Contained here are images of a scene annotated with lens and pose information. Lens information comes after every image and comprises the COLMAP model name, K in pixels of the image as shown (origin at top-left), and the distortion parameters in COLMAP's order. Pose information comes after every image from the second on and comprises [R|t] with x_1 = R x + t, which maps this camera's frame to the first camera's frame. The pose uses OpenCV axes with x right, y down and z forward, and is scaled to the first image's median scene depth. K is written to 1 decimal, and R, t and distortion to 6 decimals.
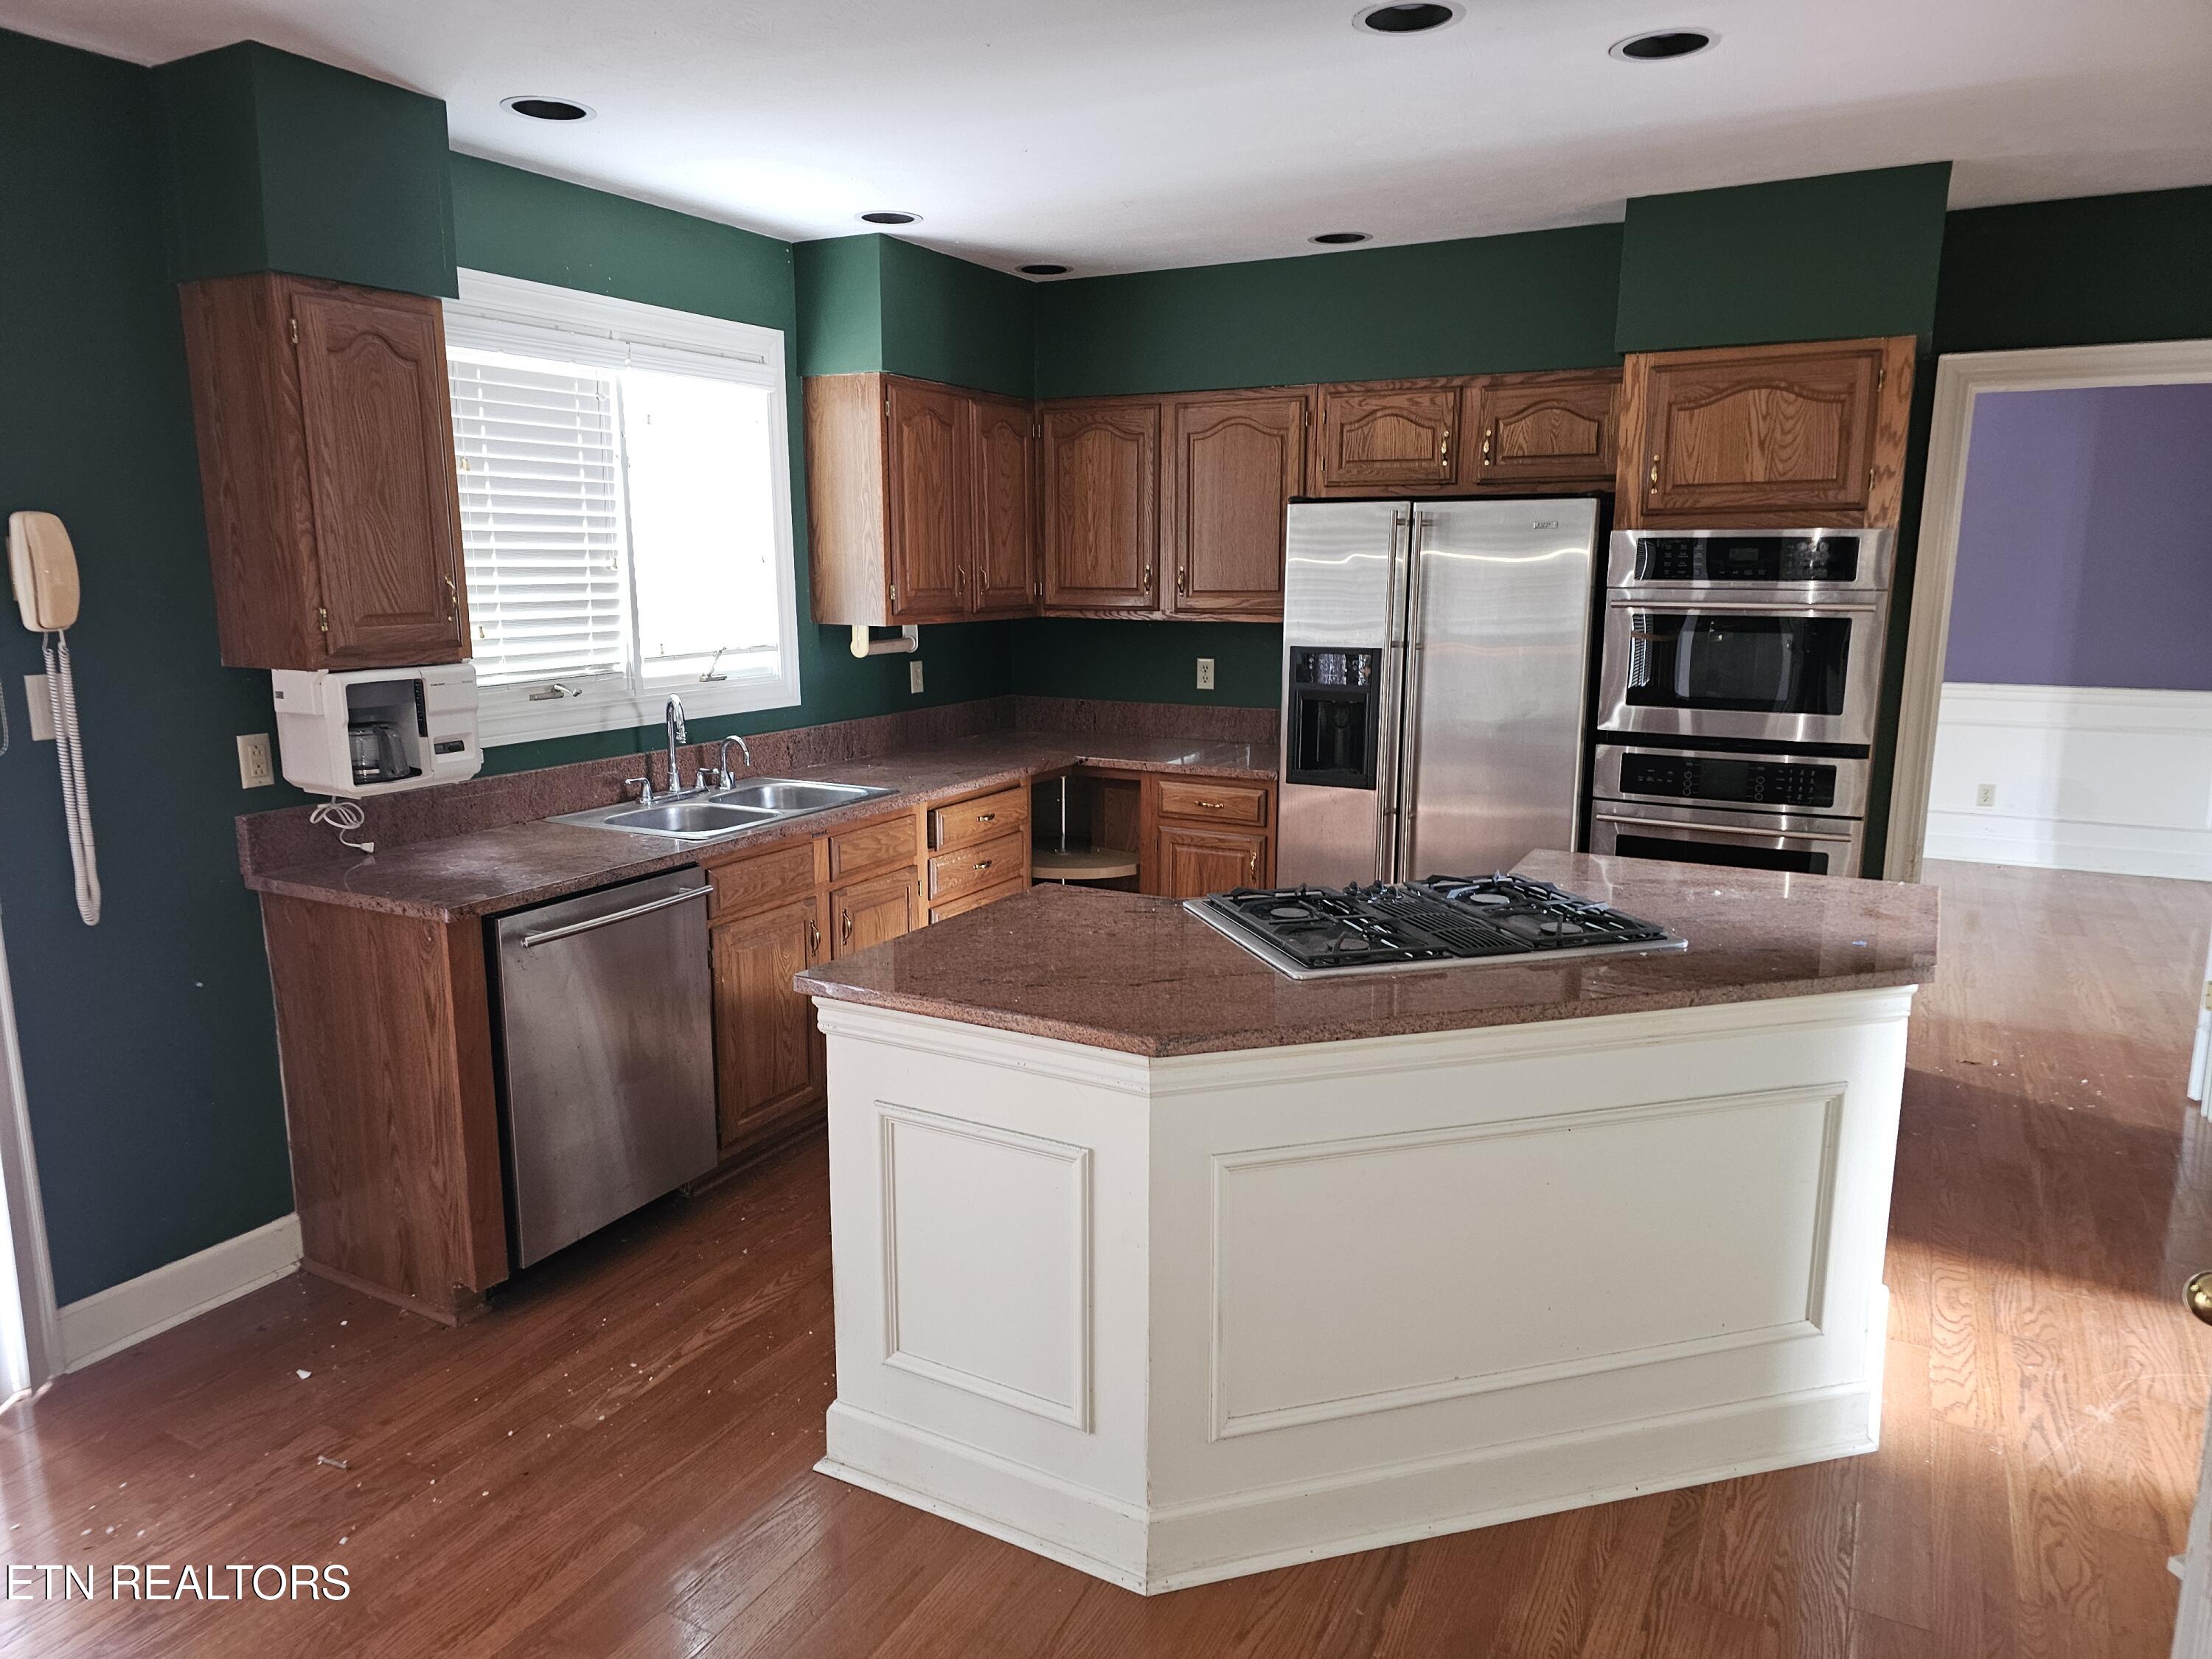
lens RADIAL K [[1461.4, 0, 1091.9], [0, 1461.4, 827.6], [0, 0, 1]] dist [0.093262, -0.087269]
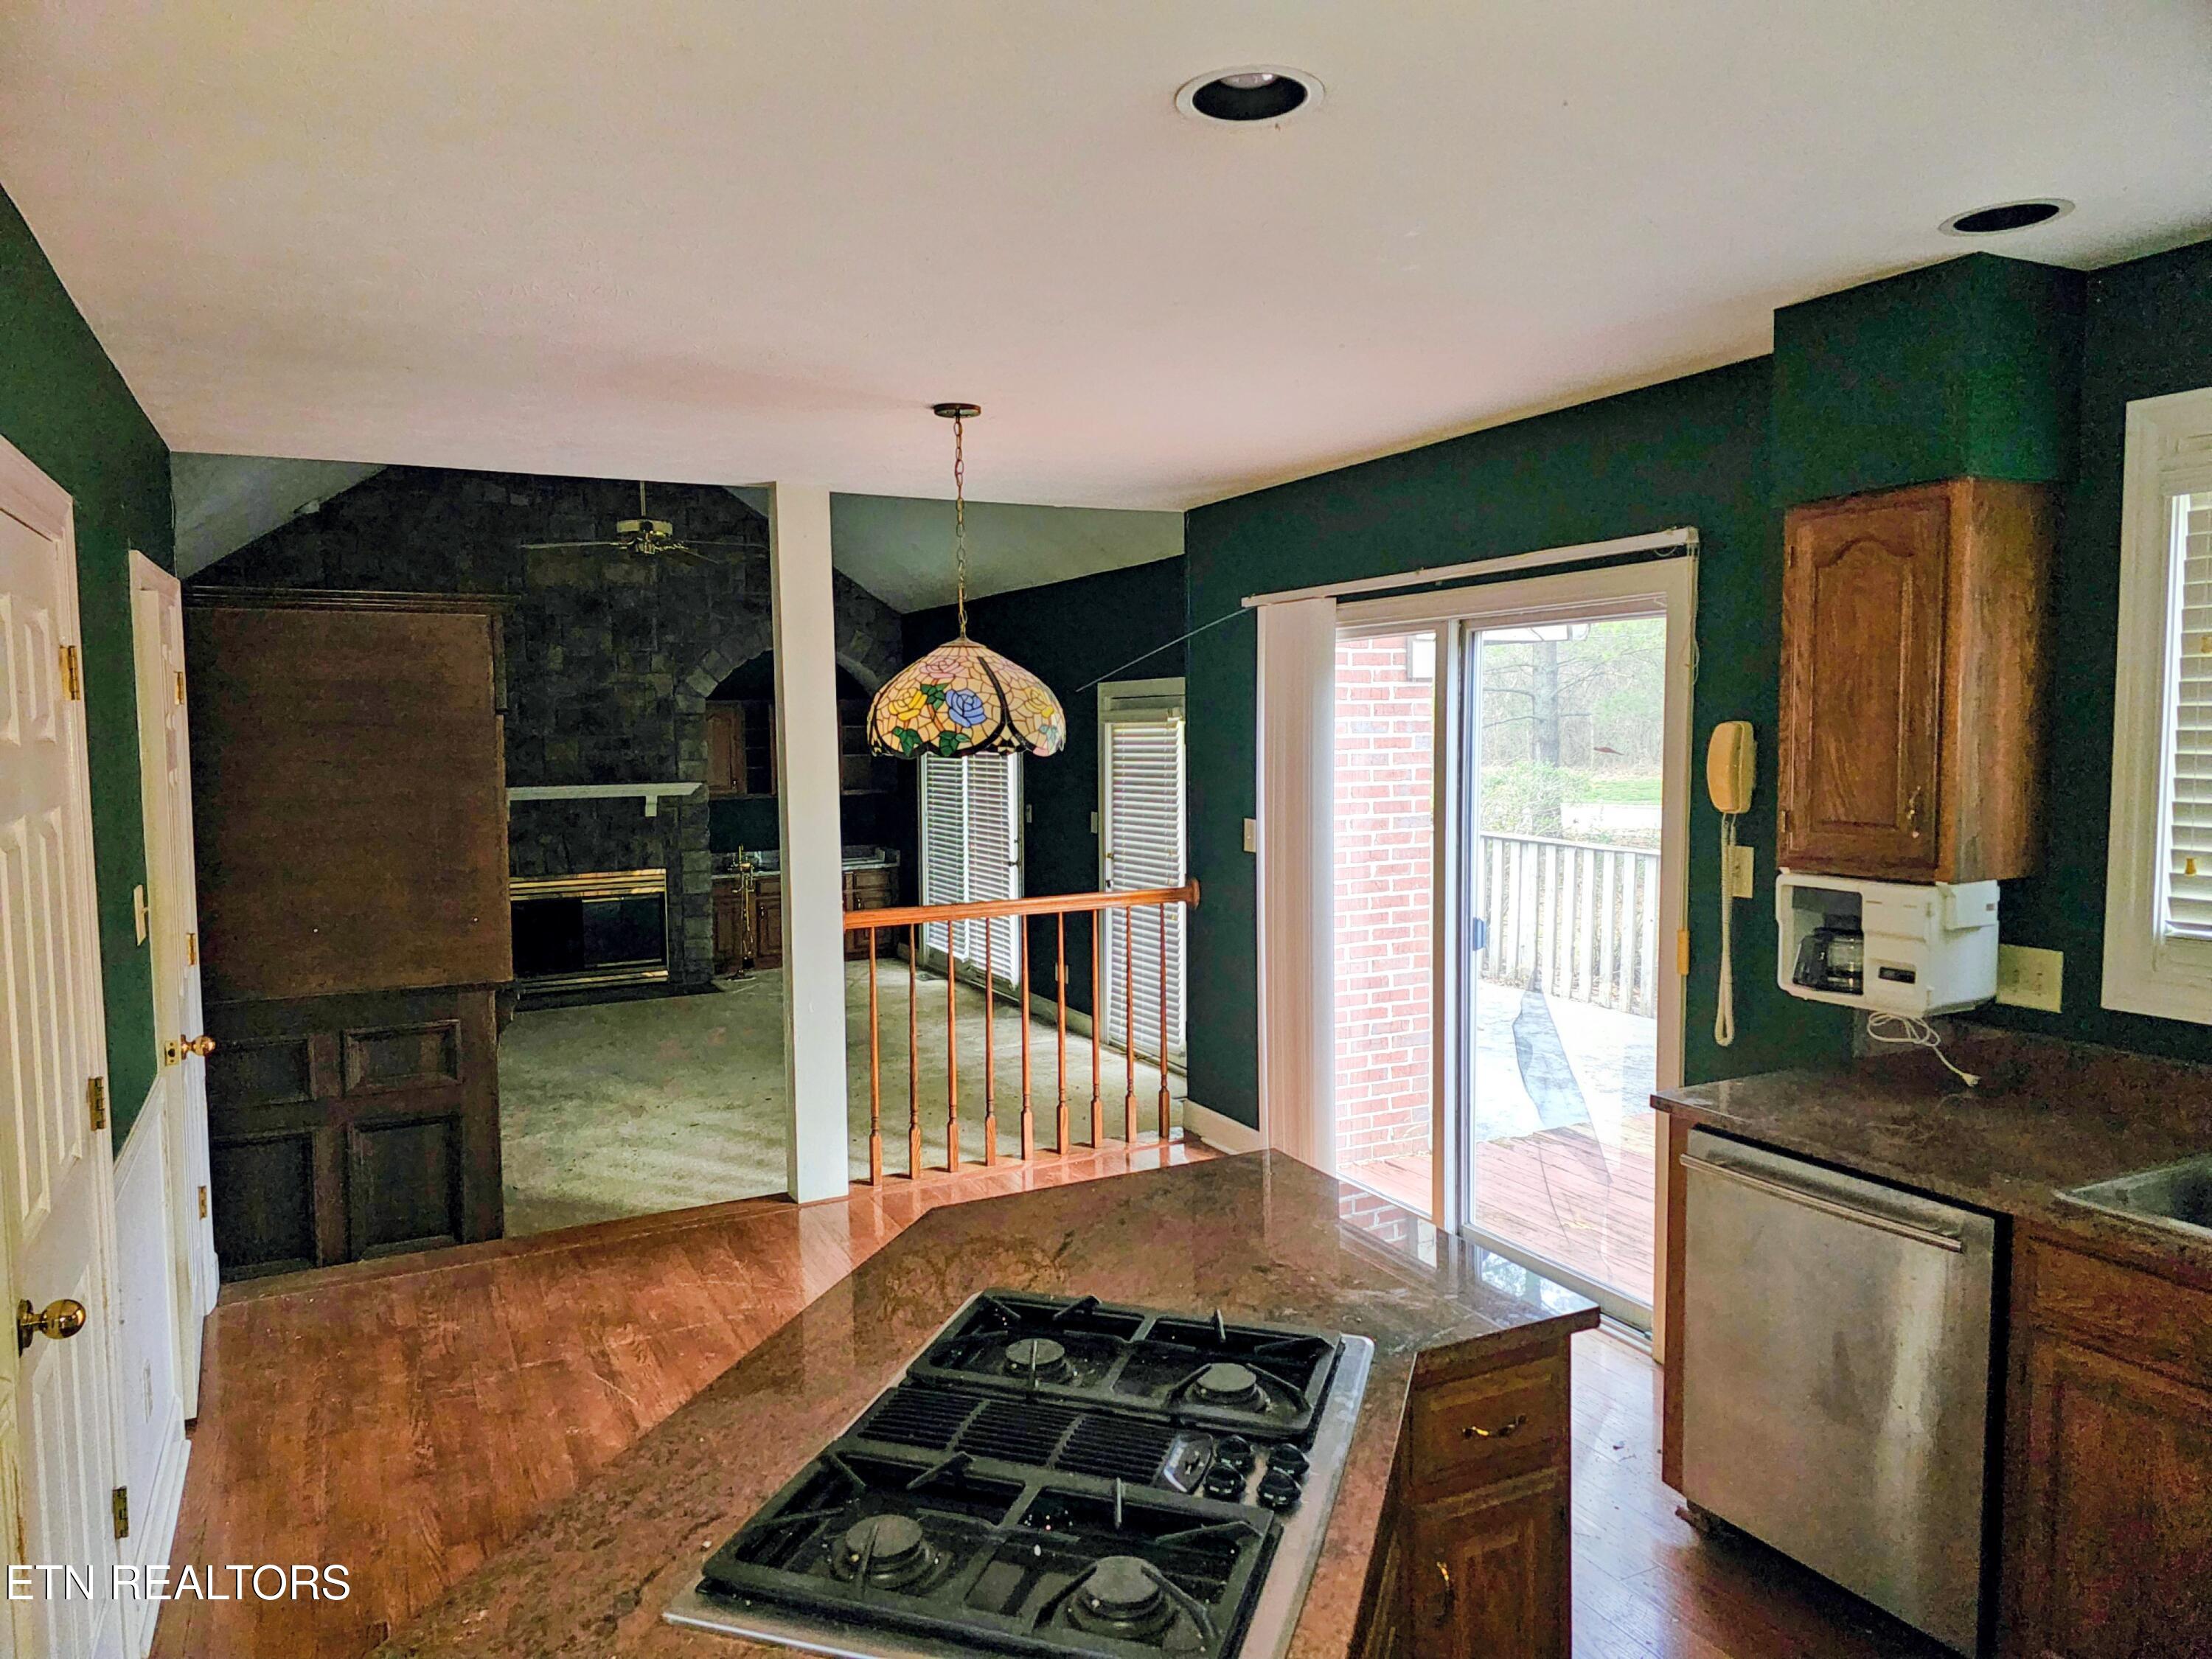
lens RADIAL K [[1461.4, 0, 1091.9], [0, 1461.4, 827.6], [0, 0, 1]] dist [0.093262, -0.087269]
pose [[-0.561549, 0.072133, -0.824294, 0.776027], [-0.143468, 0.972617, 0.182850, -0.319140], [0.814911, 0.220939, -0.535823, 1.450143]]
